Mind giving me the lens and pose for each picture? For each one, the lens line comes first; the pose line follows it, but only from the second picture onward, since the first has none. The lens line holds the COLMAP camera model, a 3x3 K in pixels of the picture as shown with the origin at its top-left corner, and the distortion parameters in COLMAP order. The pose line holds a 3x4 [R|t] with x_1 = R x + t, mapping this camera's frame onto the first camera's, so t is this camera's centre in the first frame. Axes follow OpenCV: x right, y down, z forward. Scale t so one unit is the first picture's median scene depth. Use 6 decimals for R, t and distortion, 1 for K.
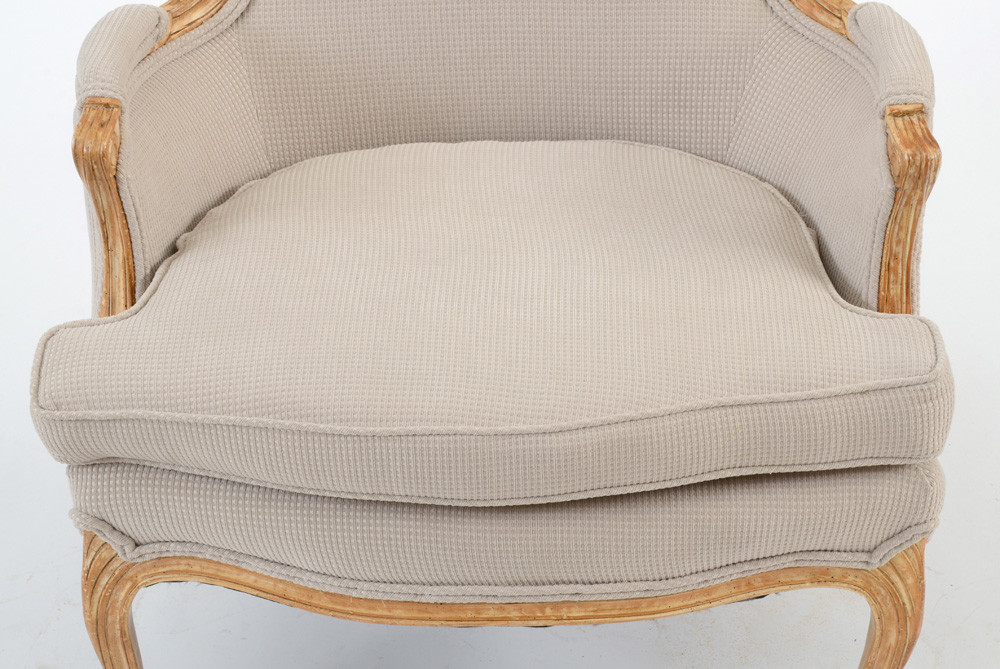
lens RADIAL K [[2382.9, 0, 492.4], [0, 2382.9, 336.3], [0, 0, 1]] dist [0.474103, 0.641913]
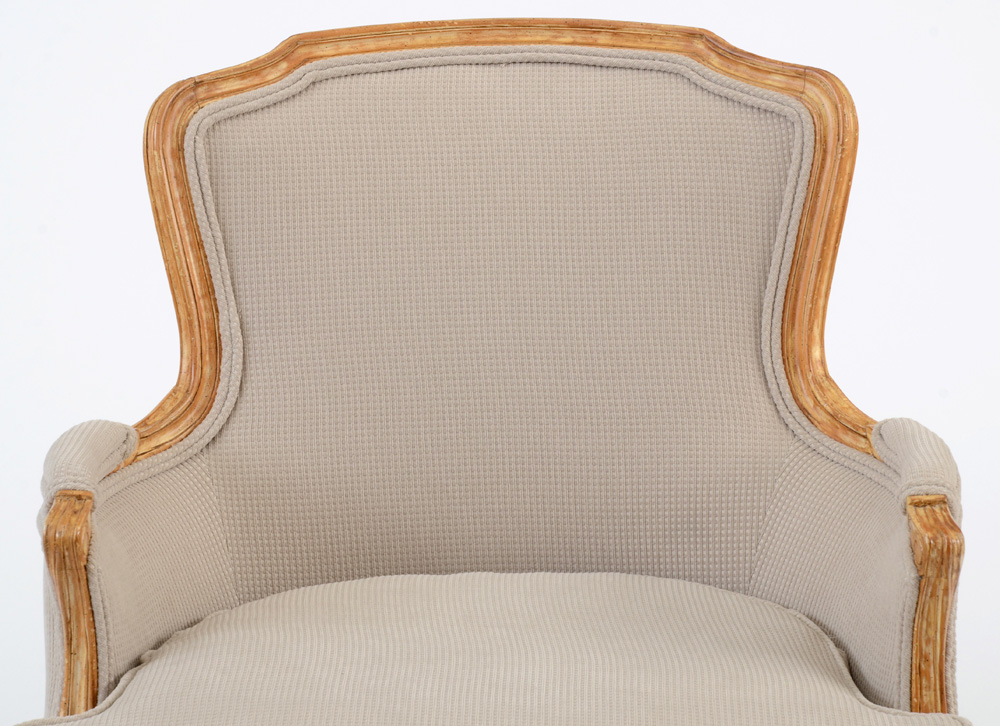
lens RADIAL K [[3932.1, 0, 493.2], [0, 3932.1, 362.3], [0, 0, 1]] dist [0.945936, 4.835631]
pose [[0.999986, 0.002030, 0.004947, -0.006260], [-0.000644, 0.964153, -0.265345, 0.262616], [-0.005308, 0.265338, 0.964141, -0.500150]]
